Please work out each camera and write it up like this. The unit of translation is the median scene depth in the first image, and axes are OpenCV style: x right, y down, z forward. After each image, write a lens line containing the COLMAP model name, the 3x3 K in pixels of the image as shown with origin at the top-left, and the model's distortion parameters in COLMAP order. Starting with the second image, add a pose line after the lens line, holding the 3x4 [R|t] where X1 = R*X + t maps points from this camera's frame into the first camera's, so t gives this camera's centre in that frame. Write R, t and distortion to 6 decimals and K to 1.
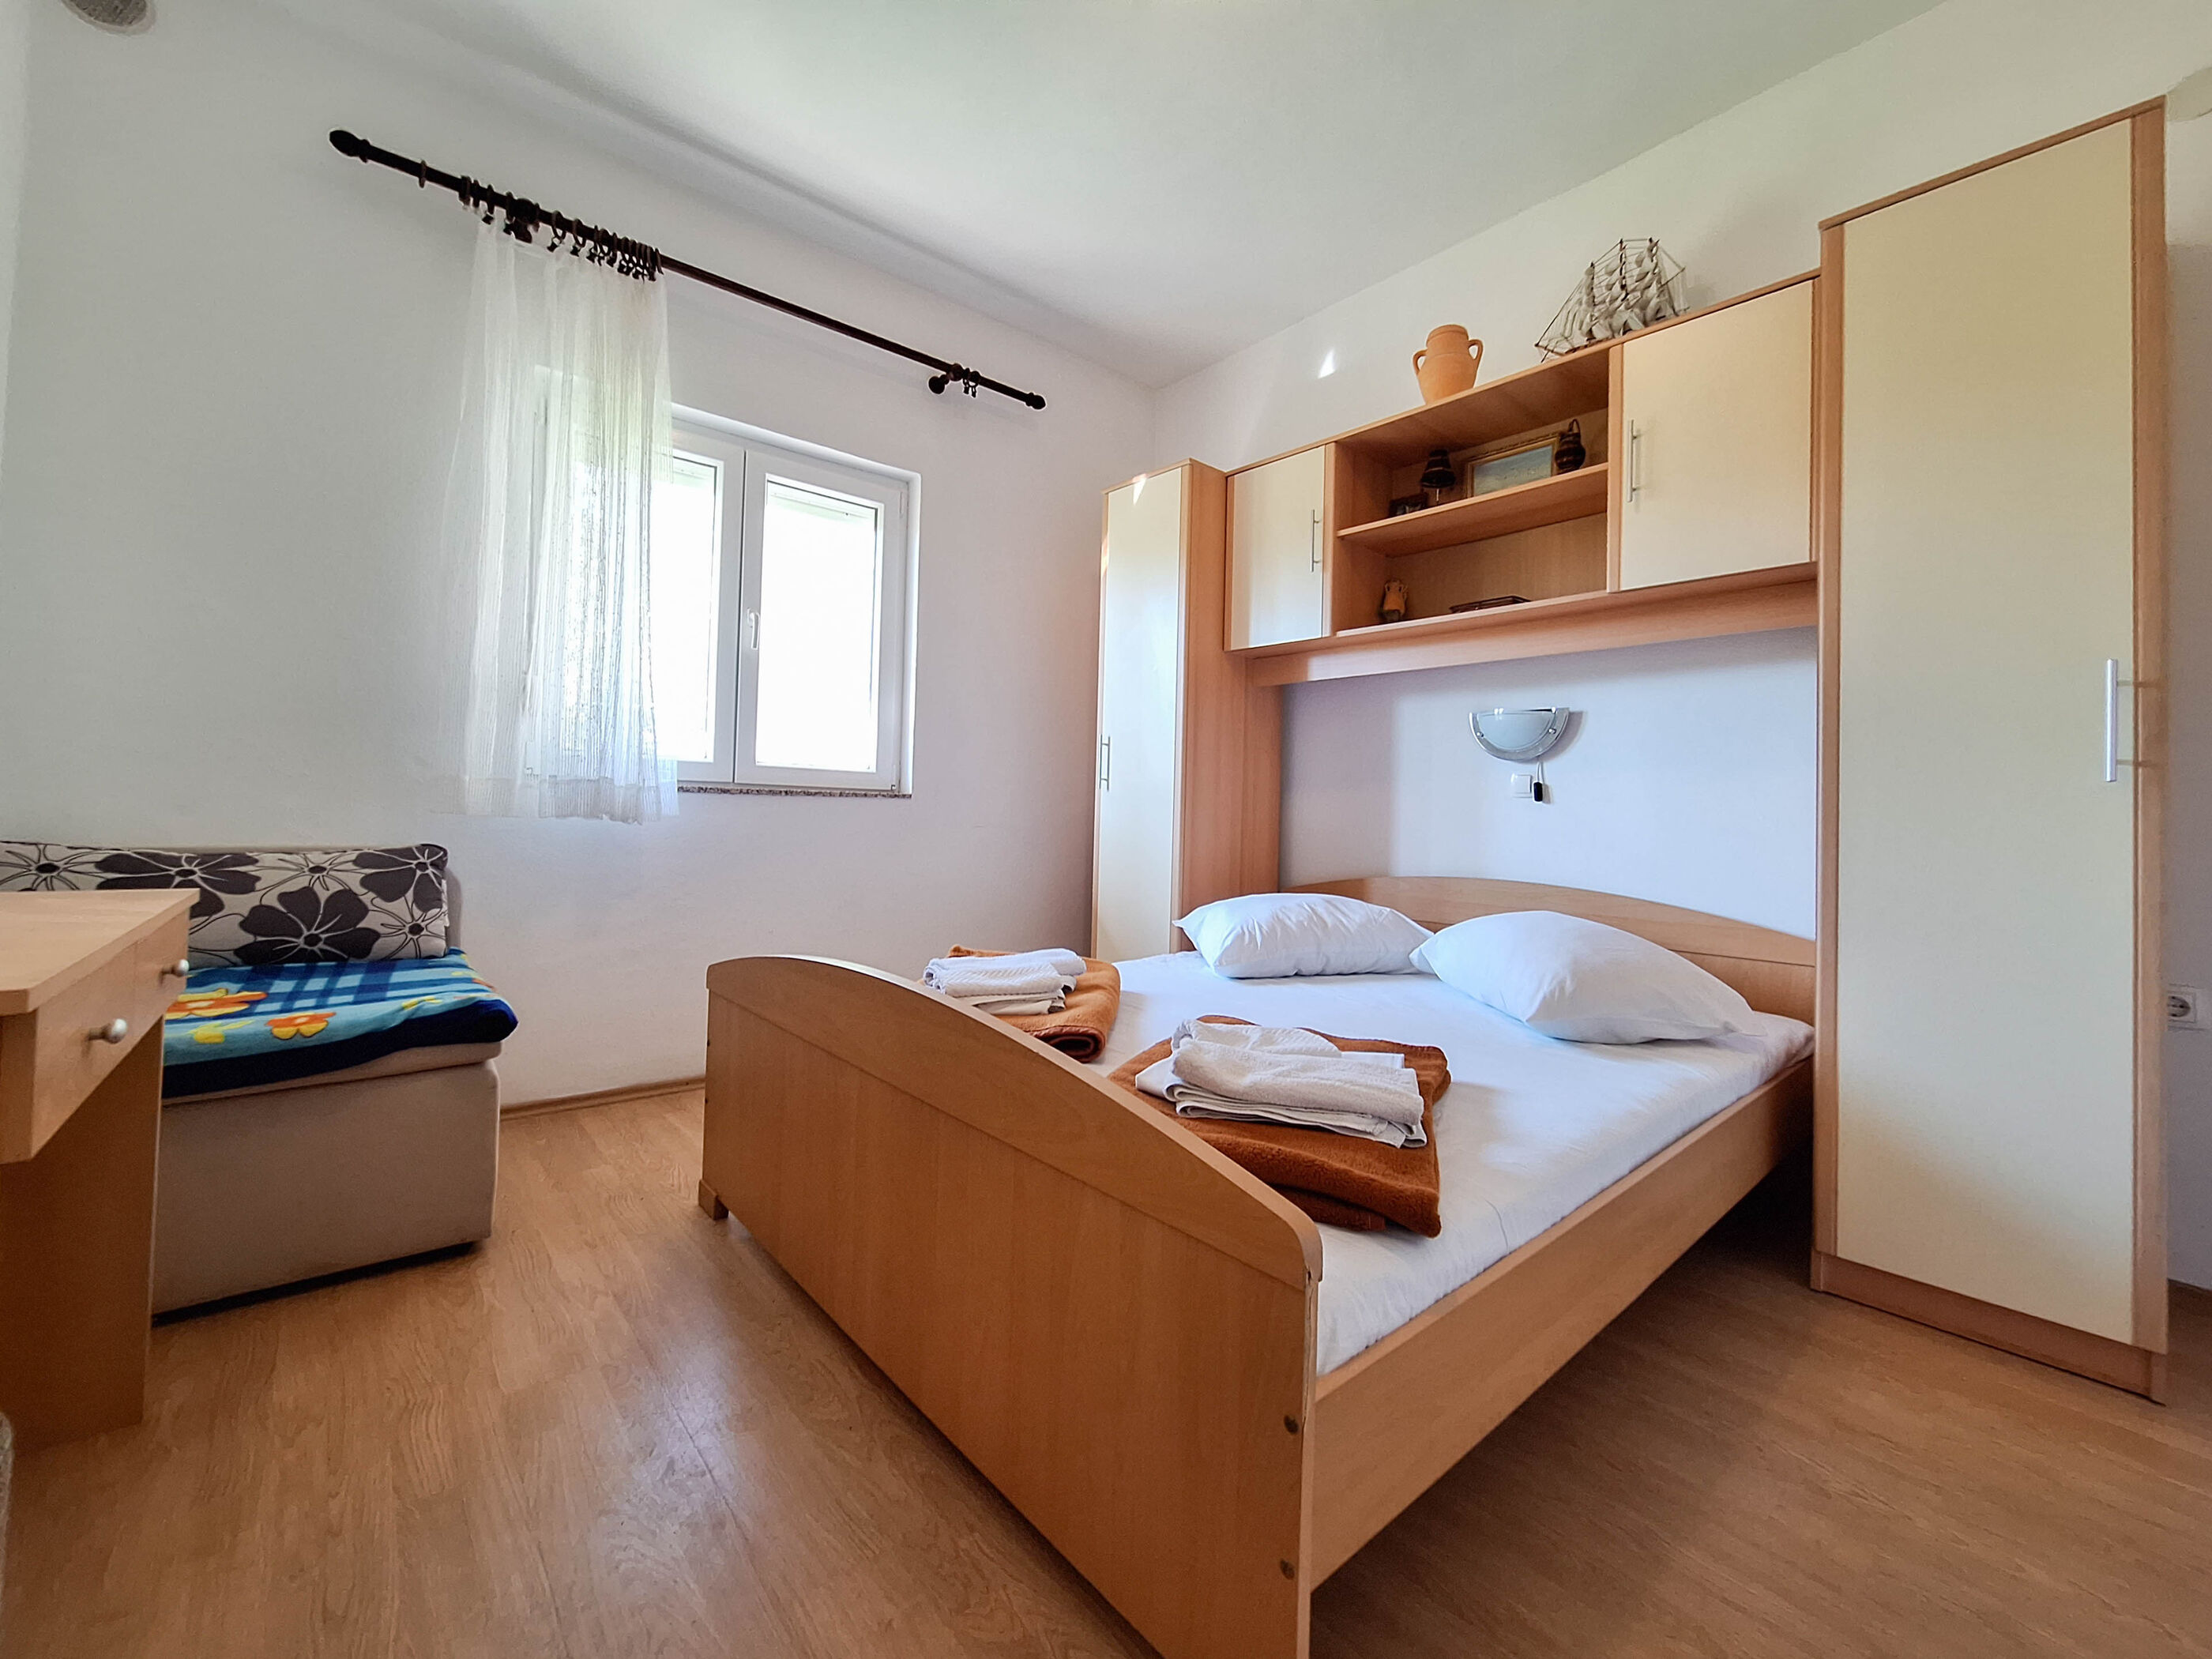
lens RADIAL K [[895.8, 0, 1116.4], [0, 895.8, 829.0], [0, 0, 1]] dist [0.000847, 0.000303]
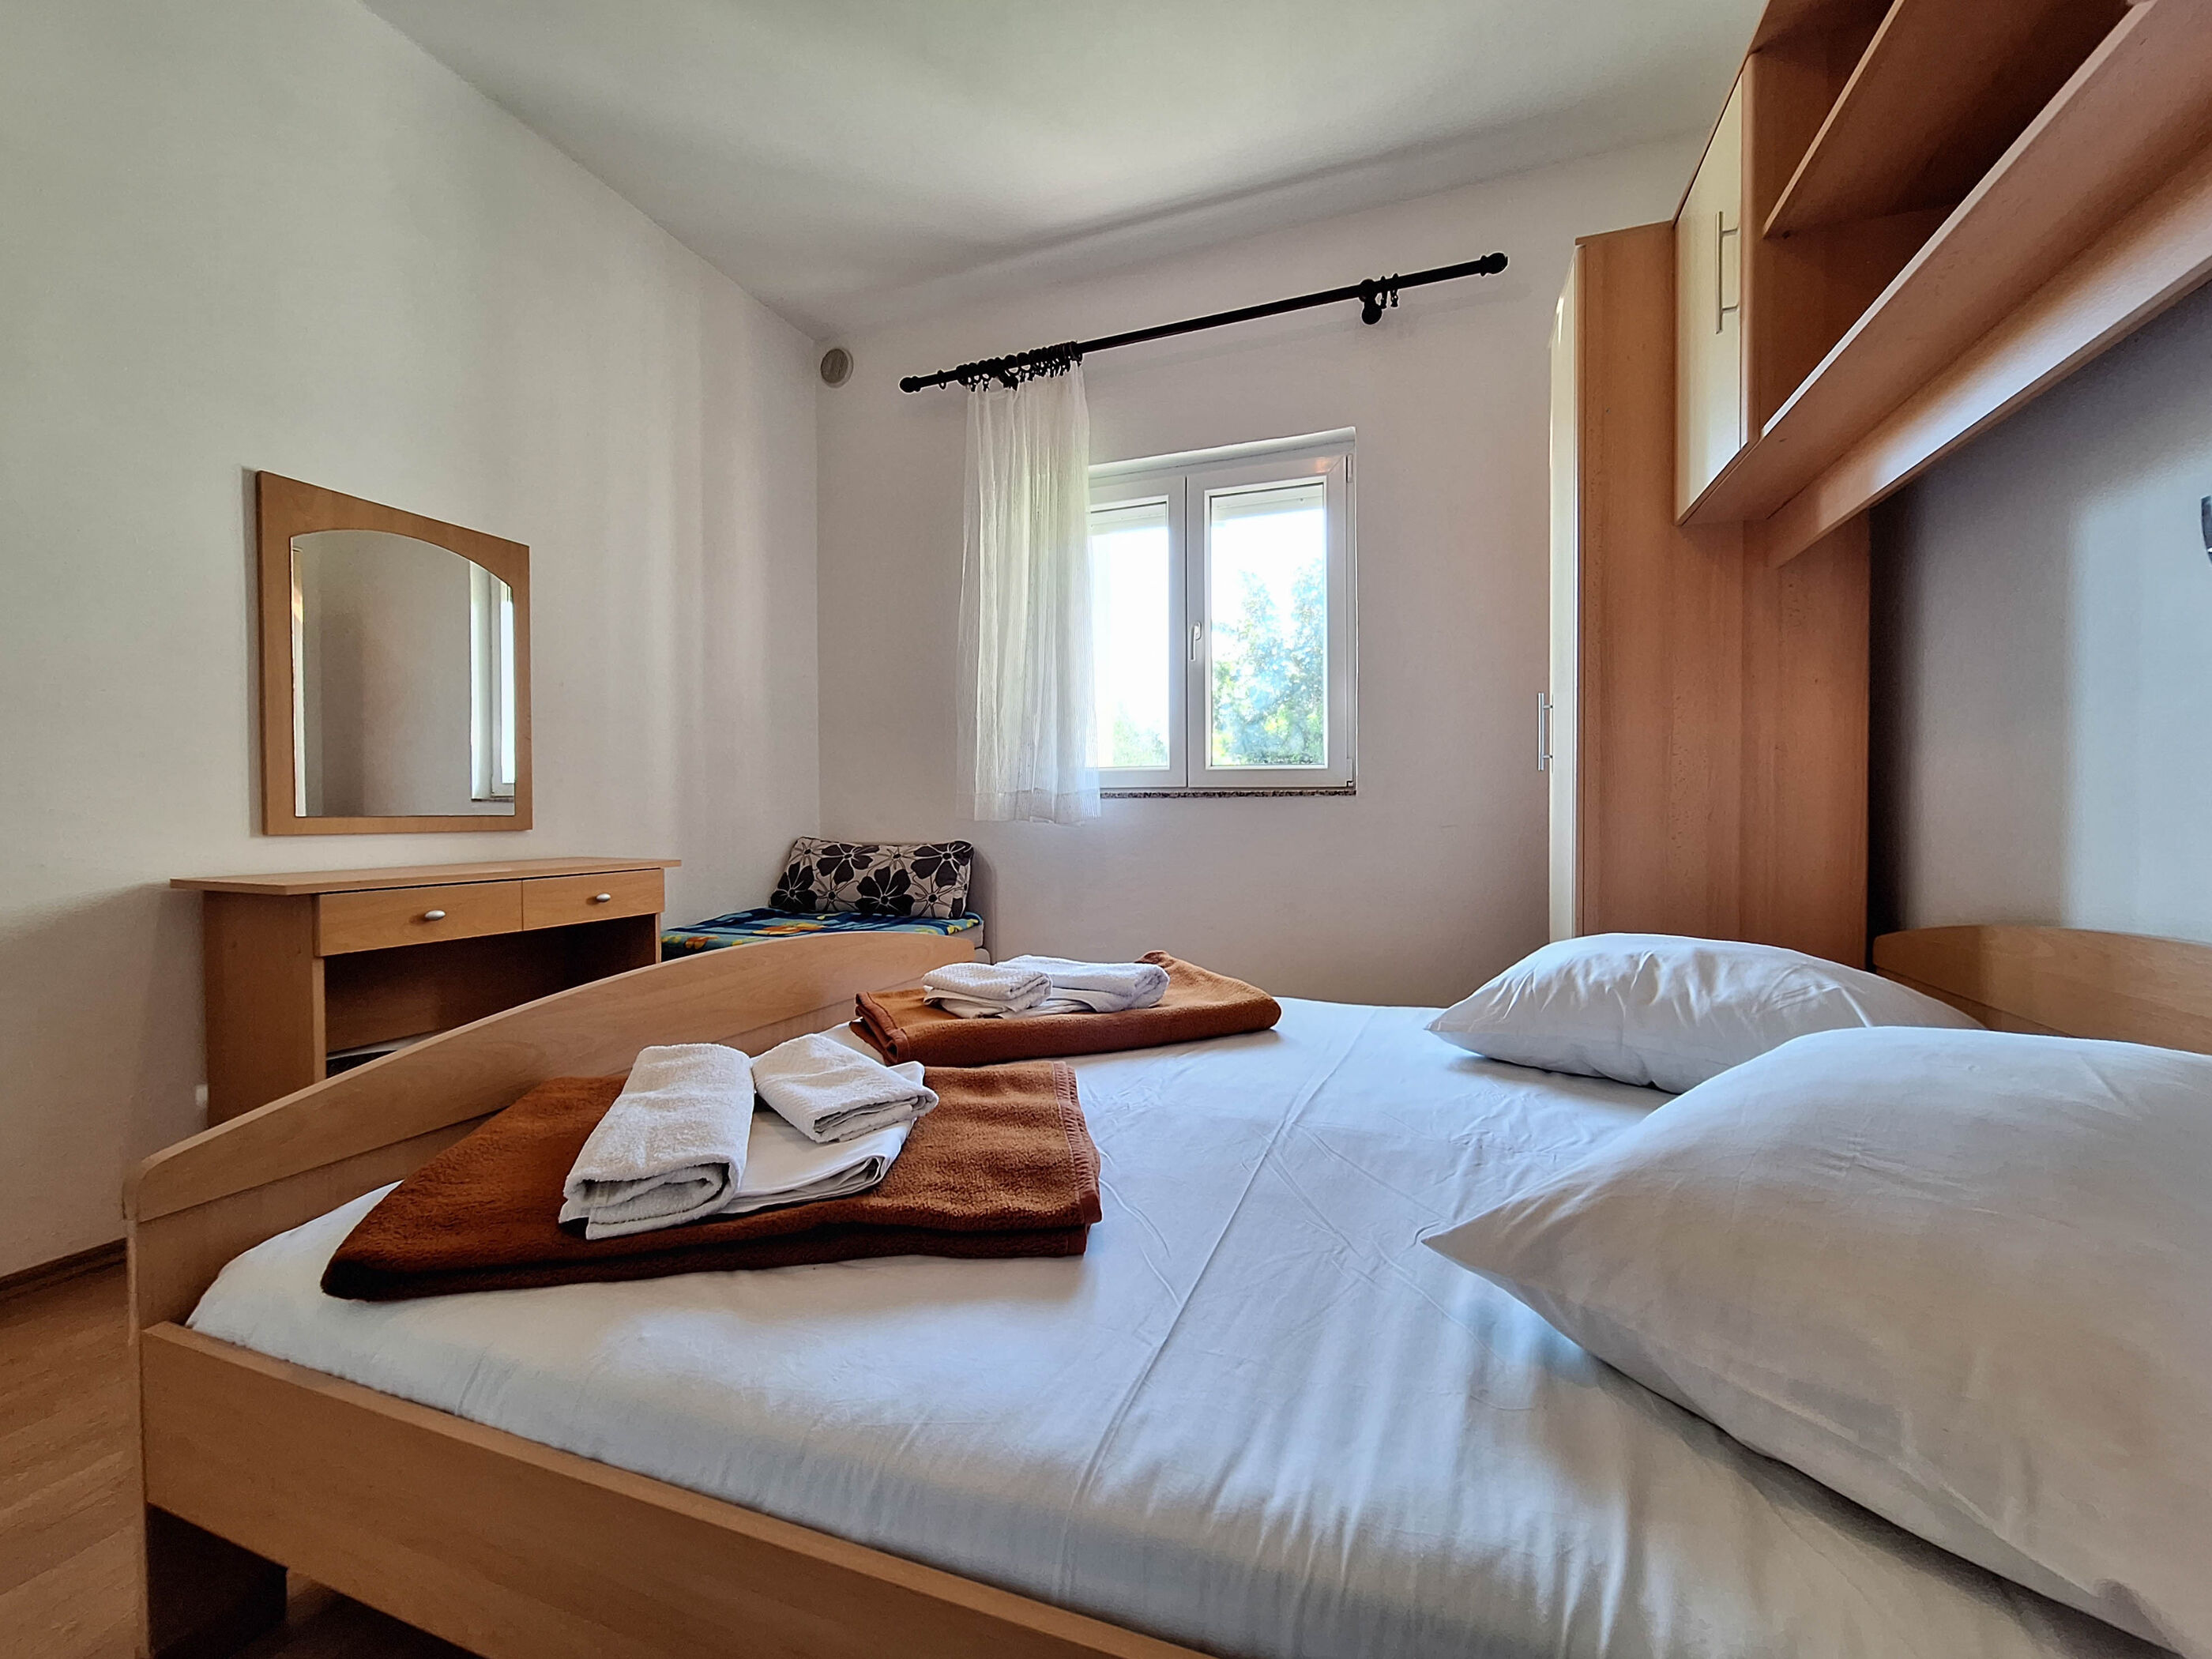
lens RADIAL K [[882.5, 0, 1107.3], [0, 882.5, 847.0], [0, 0, 1]] dist [-0.001136, 0.000010]
pose [[0.492617, 0.010429, -0.870184, 0.576465], [0.001007, 0.999921, 0.012554, 0.008563], [0.870246, -0.007060, 0.492567, 0.495367]]
